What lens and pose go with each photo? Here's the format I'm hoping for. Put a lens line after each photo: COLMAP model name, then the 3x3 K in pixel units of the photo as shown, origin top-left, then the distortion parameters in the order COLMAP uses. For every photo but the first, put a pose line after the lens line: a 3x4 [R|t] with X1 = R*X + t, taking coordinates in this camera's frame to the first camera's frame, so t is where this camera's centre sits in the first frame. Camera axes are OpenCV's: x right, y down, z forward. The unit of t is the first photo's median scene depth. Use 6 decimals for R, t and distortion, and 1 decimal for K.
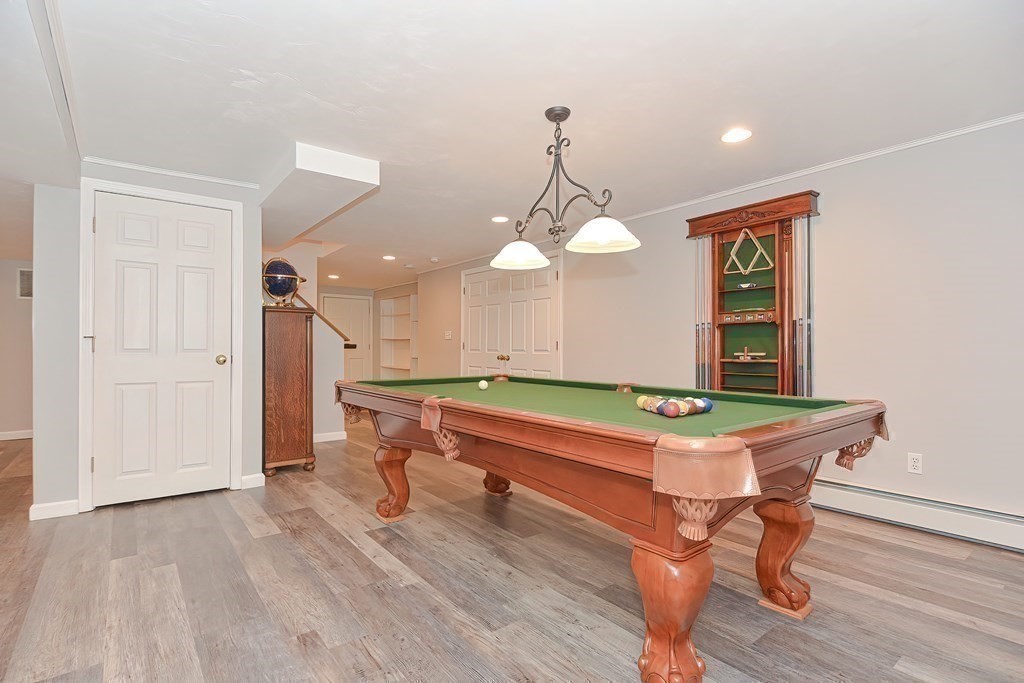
lens RADIAL K [[497.0, 0, 511.7], [0, 497.0, 348.0], [0, 0, 1]] dist [0.010483, -0.015804]
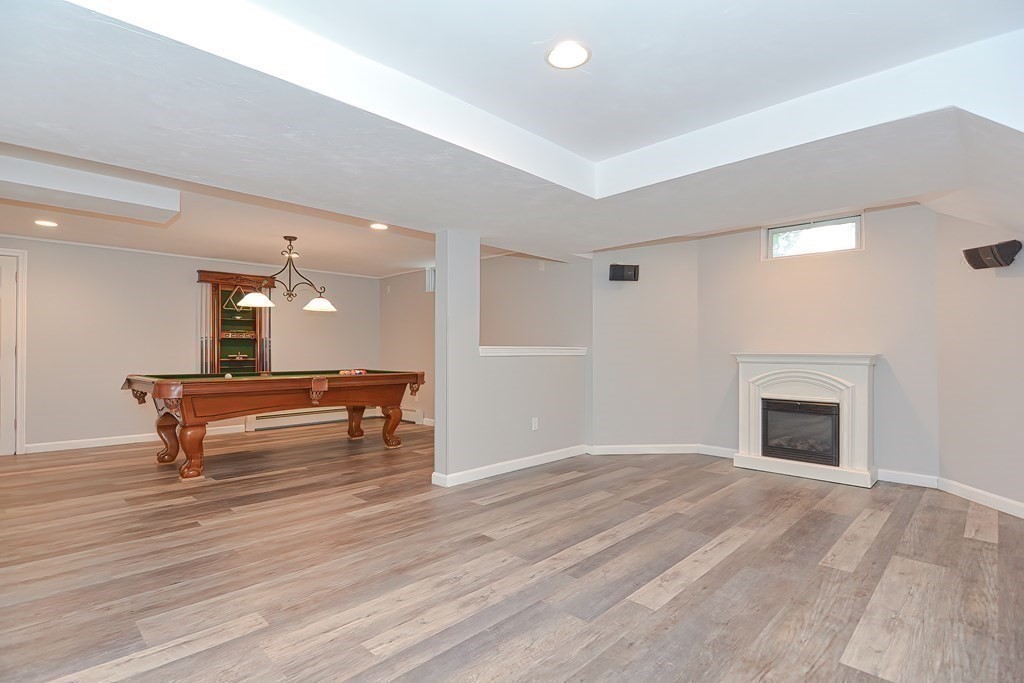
lens RADIAL K [[497.0, 0, 511.7], [0, 497.0, 348.0], [0, 0, 1]] dist [0.010483, -0.015804]
pose [[-0.132410, 0.003488, 0.991189, -1.533079], [-0.000161, 0.999994, -0.003540, -0.010403], [-0.991195, -0.000628, -0.132409, 0.277844]]
